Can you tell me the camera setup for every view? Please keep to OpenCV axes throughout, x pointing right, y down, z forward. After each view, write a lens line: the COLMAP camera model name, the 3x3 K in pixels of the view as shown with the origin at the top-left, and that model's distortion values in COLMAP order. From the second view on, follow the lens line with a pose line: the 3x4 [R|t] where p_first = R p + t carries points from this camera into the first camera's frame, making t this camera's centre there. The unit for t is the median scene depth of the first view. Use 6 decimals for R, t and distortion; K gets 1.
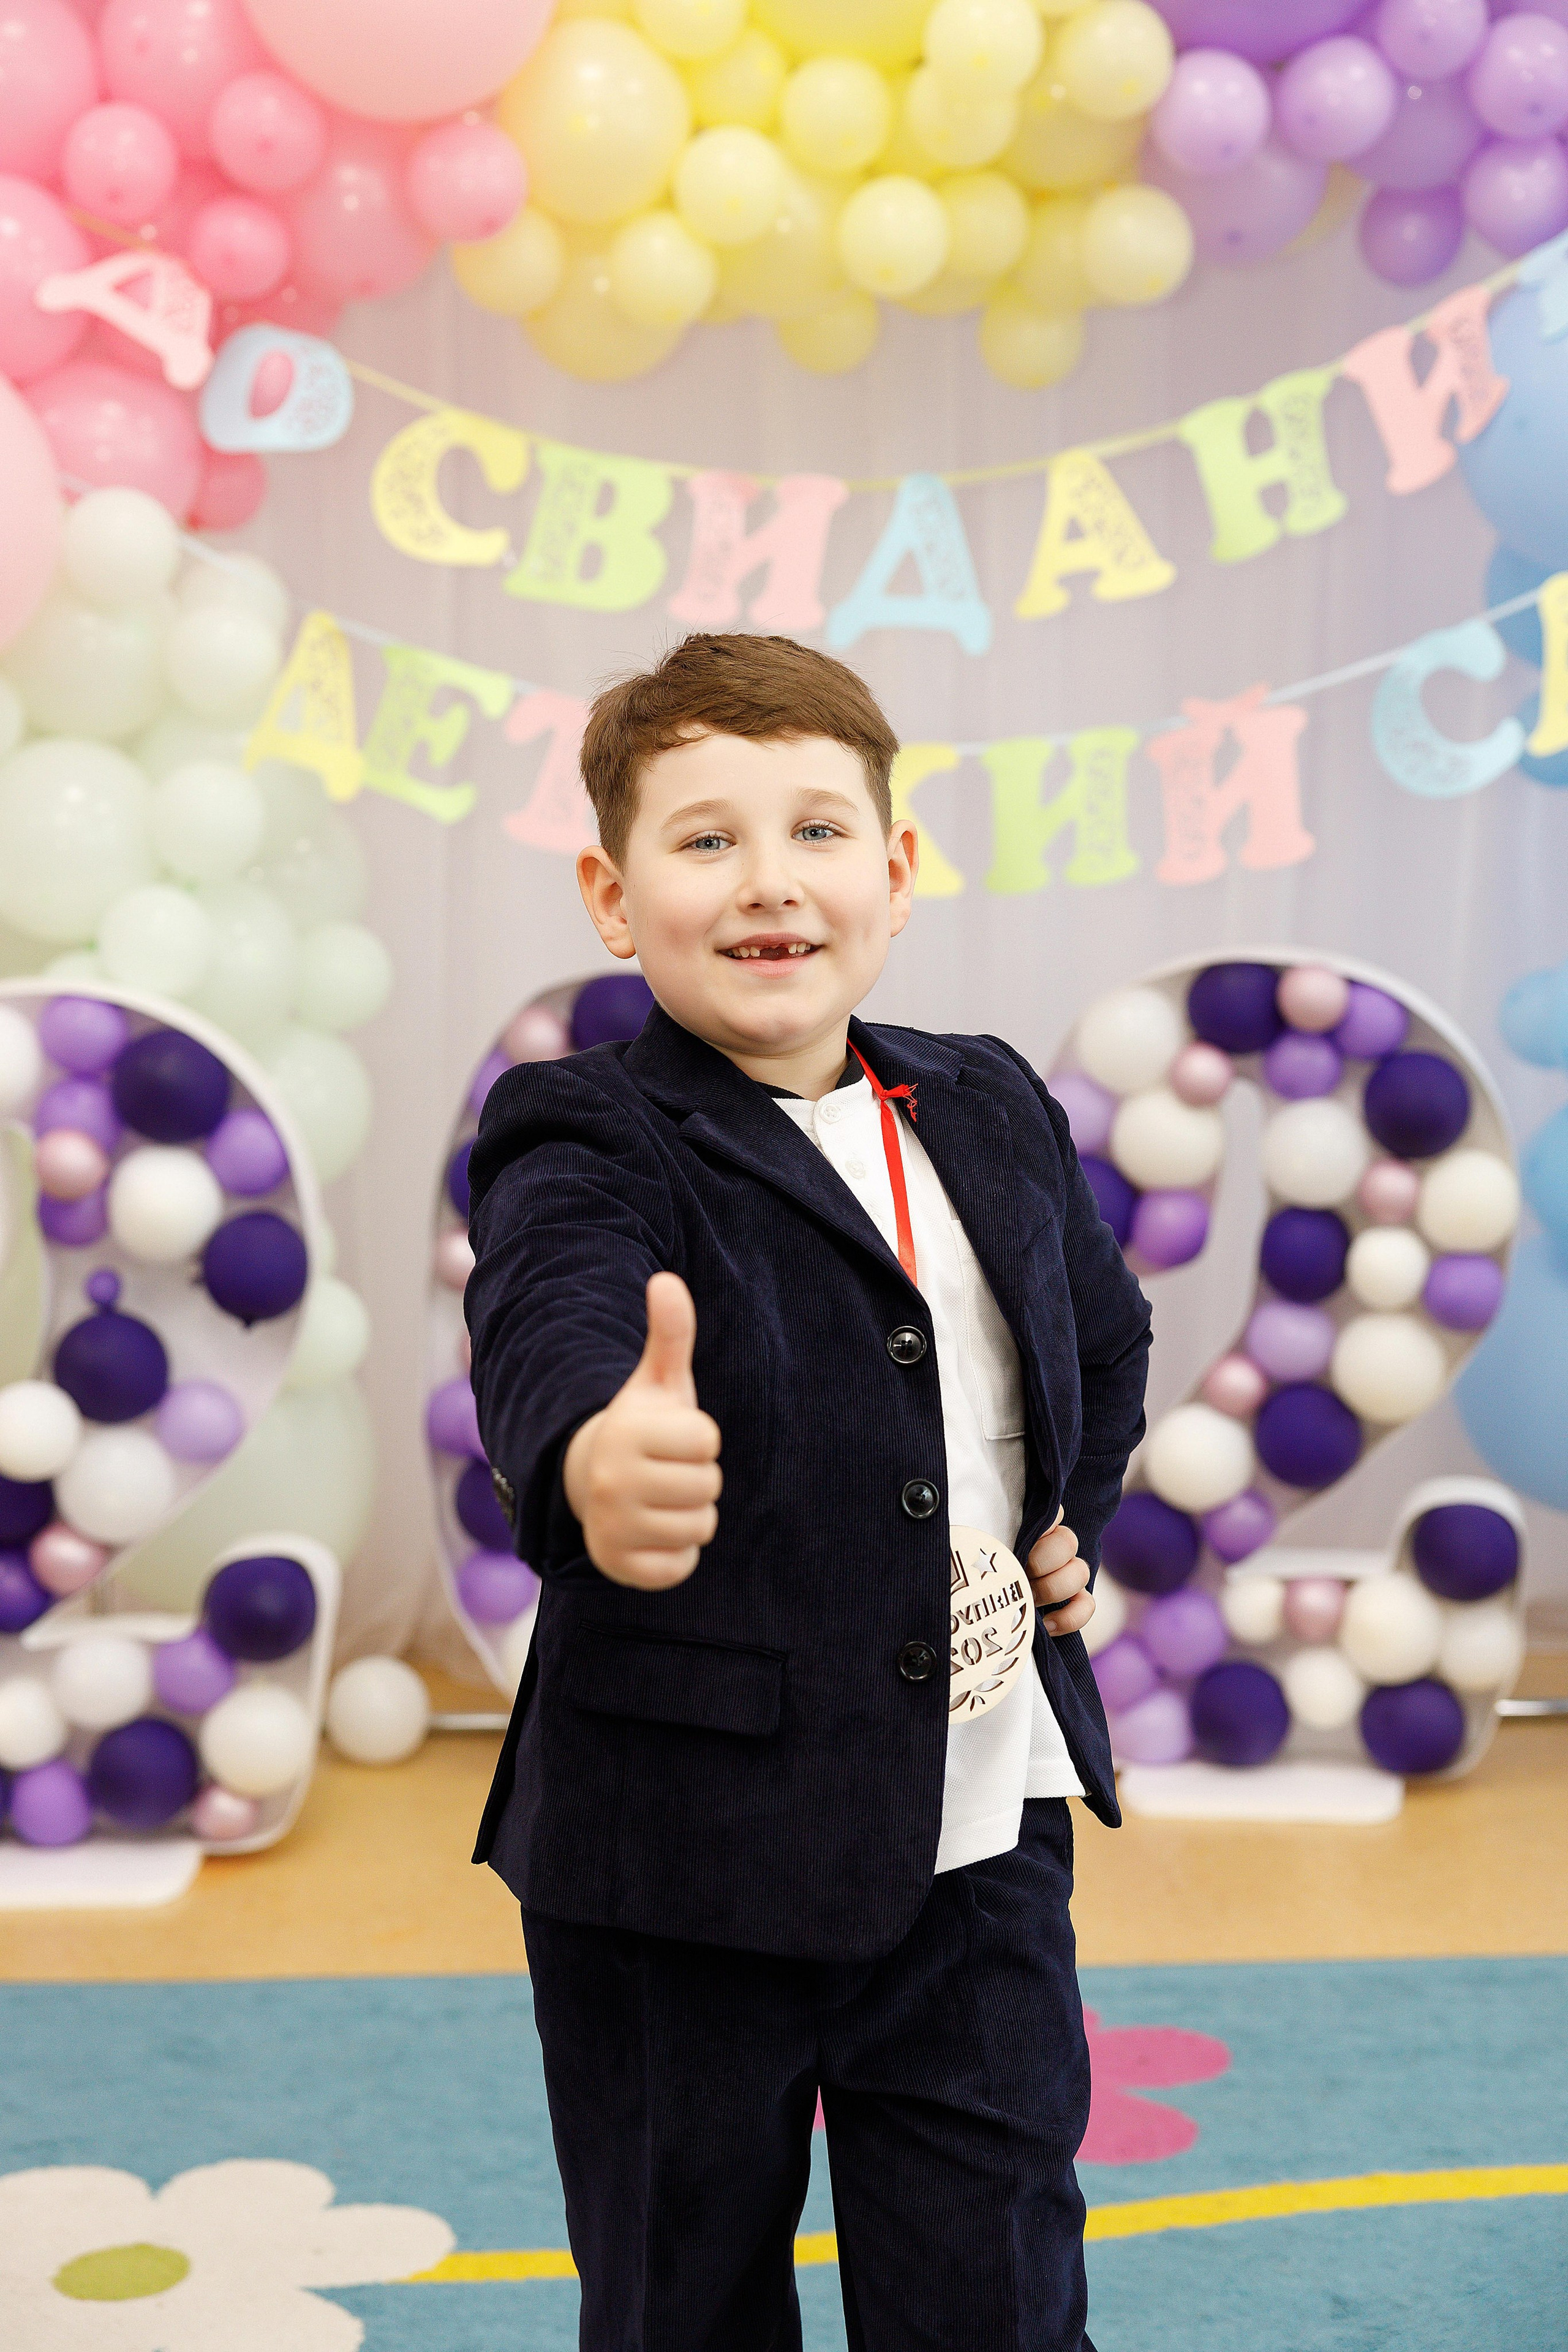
lens RADIAL K [[3454.0, 0, 770.2], [0, 3454.0, 1207.2], [0, 0, 1]] dist [0.033656, 0.000000]
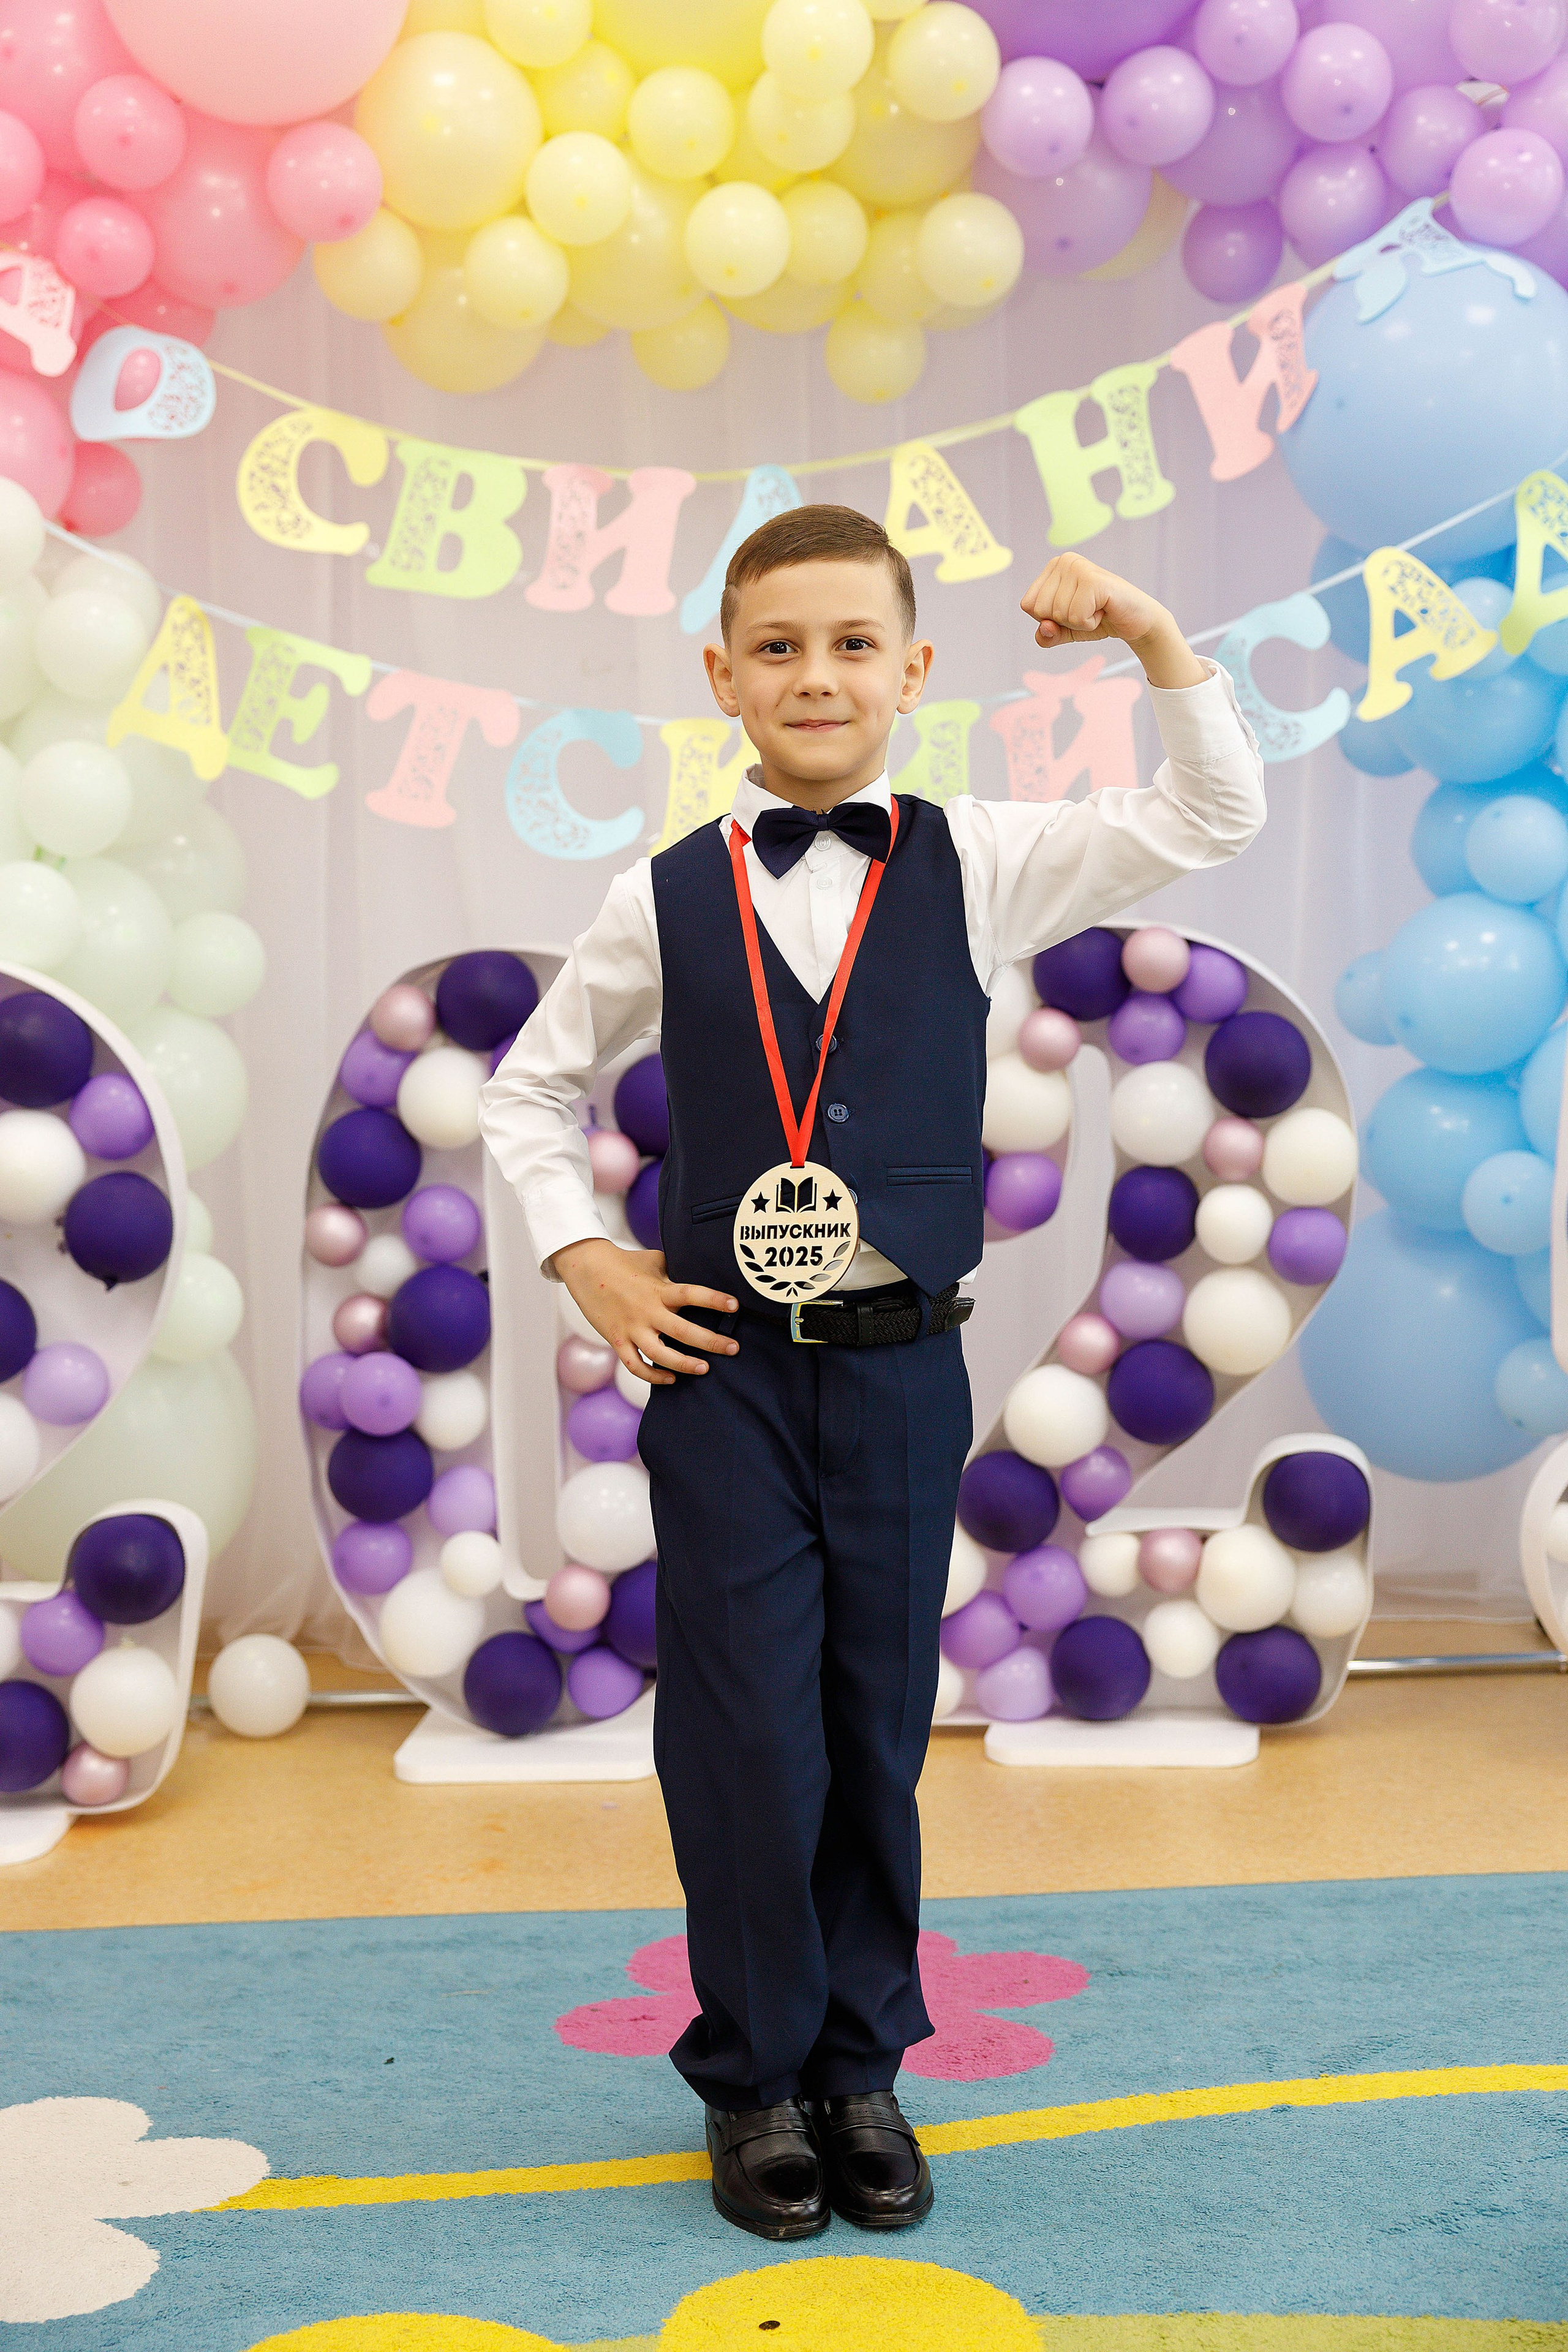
lens RADIAL K [[3004.4, 0, 777.9], [0, 3004.4, 1176.1], [0, 0, 1]] dist [0.025925, 0.000000]
pose [[0.999678, -0.013433, 0.021506, 0.024586], [0.014766, 0.997902, -0.063037, 0.058927], [-0.020615, 0.063334, 0.997779, 0.112331]]
